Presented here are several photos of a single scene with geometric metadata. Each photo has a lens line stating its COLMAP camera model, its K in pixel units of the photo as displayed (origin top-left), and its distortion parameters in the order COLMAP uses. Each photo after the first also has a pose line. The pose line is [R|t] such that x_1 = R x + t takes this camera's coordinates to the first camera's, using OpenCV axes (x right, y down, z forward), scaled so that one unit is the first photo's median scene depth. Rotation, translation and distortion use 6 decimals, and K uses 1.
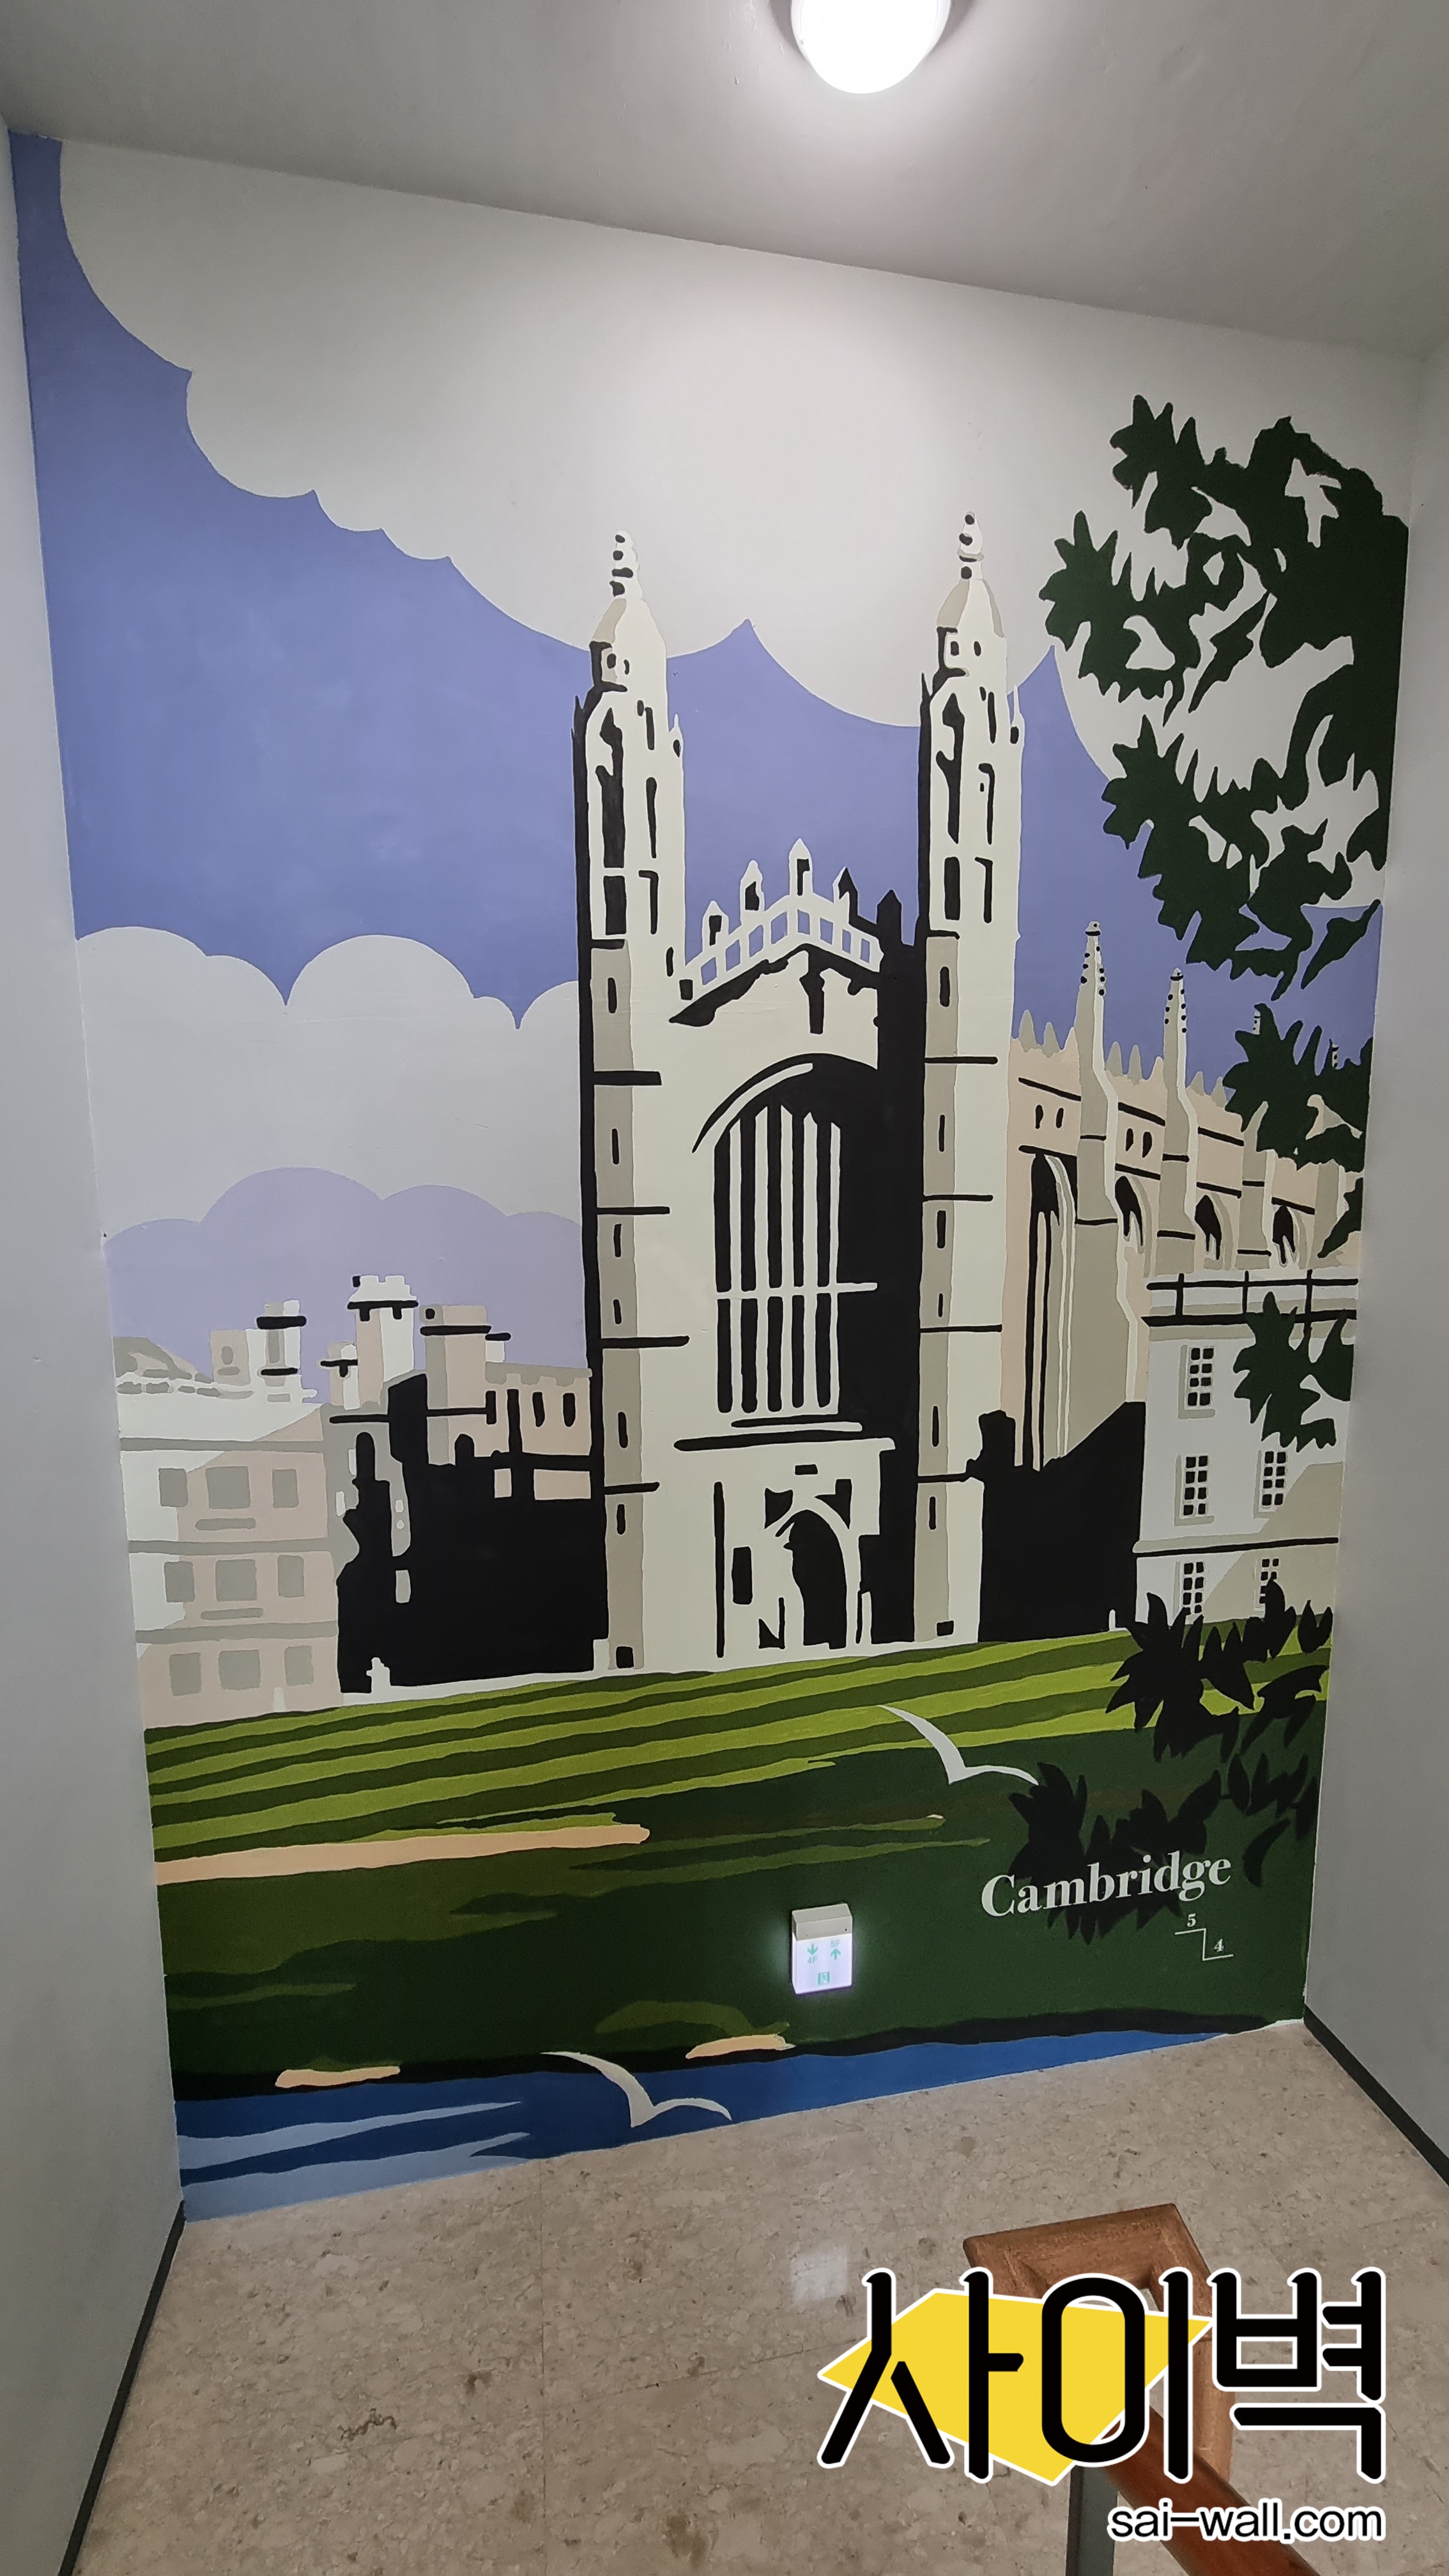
lens RADIAL K [[1034.2, 0, 729.6], [0, 1034.2, 1298.8], [0, 0, 1]] dist [0.003368, -0.003829]
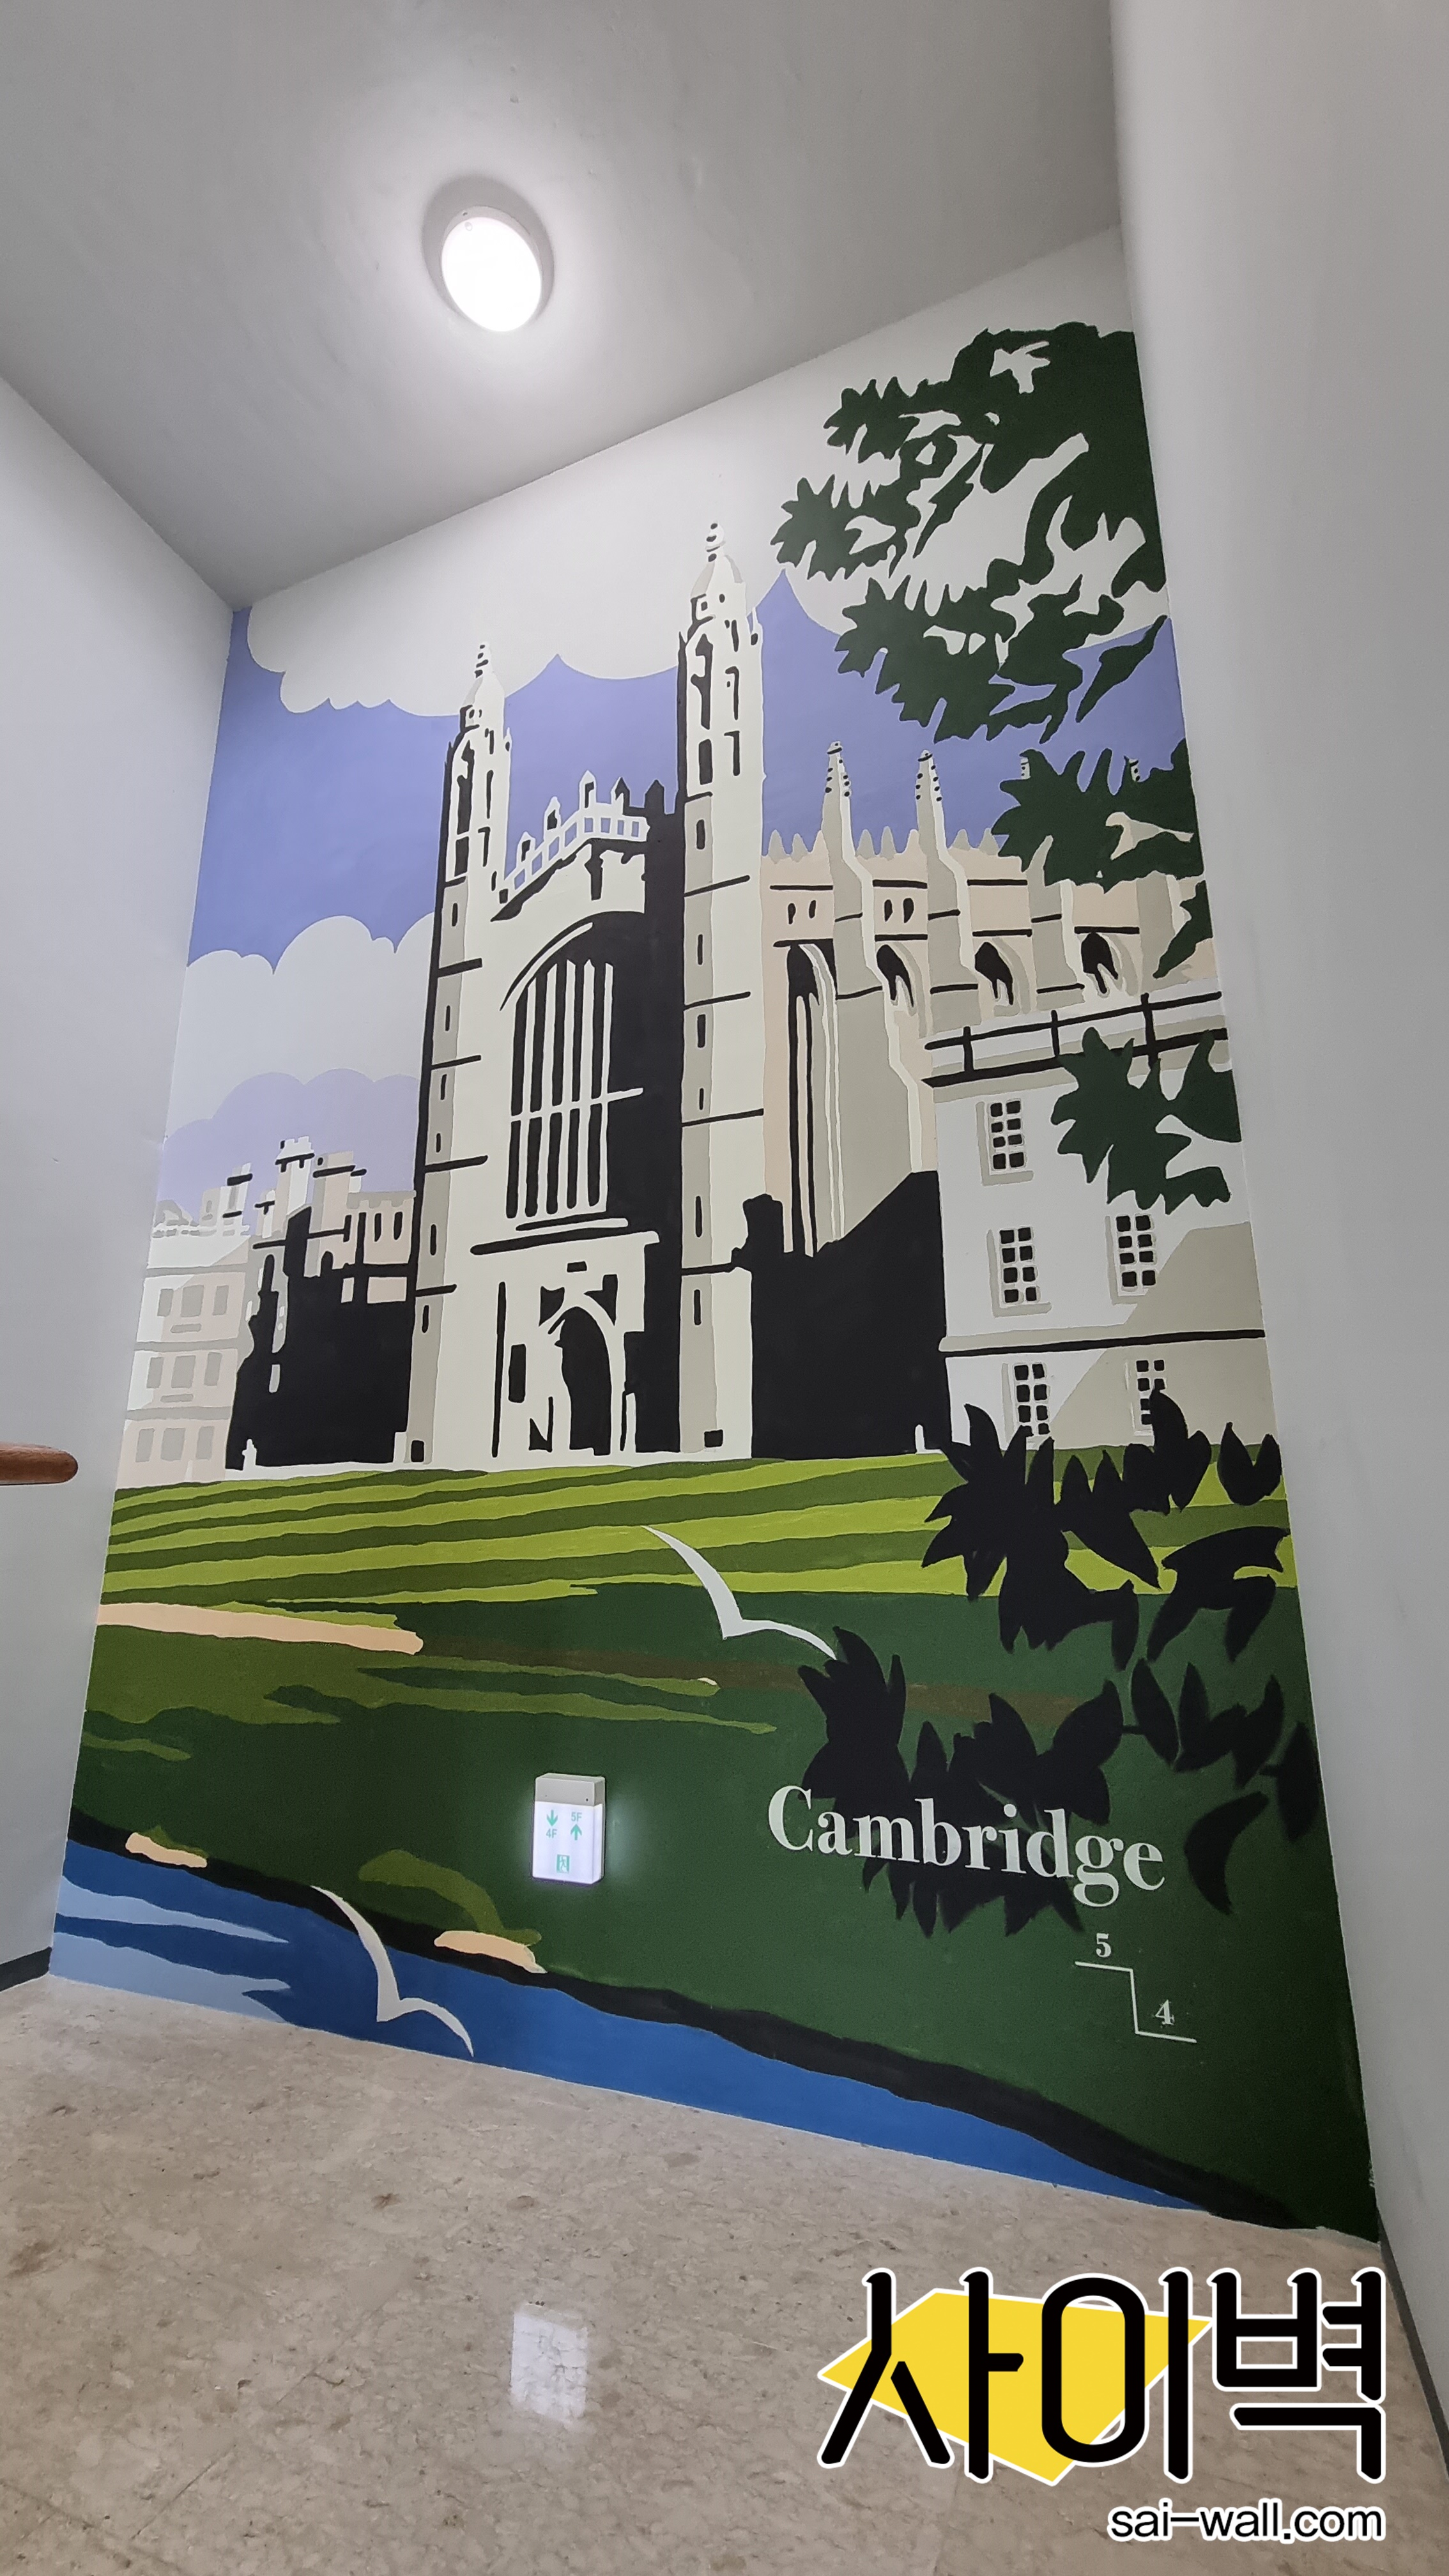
lens RADIAL K [[1034.2, 0, 729.6], [0, 1034.2, 1298.8], [0, 0, 1]] dist [0.003368, -0.003829]
pose [[0.841498, -0.126014, -0.525359, 0.720993], [-0.071480, 0.937900, -0.339462, 0.521249], [0.535511, 0.323209, 0.780233, 0.287156]]
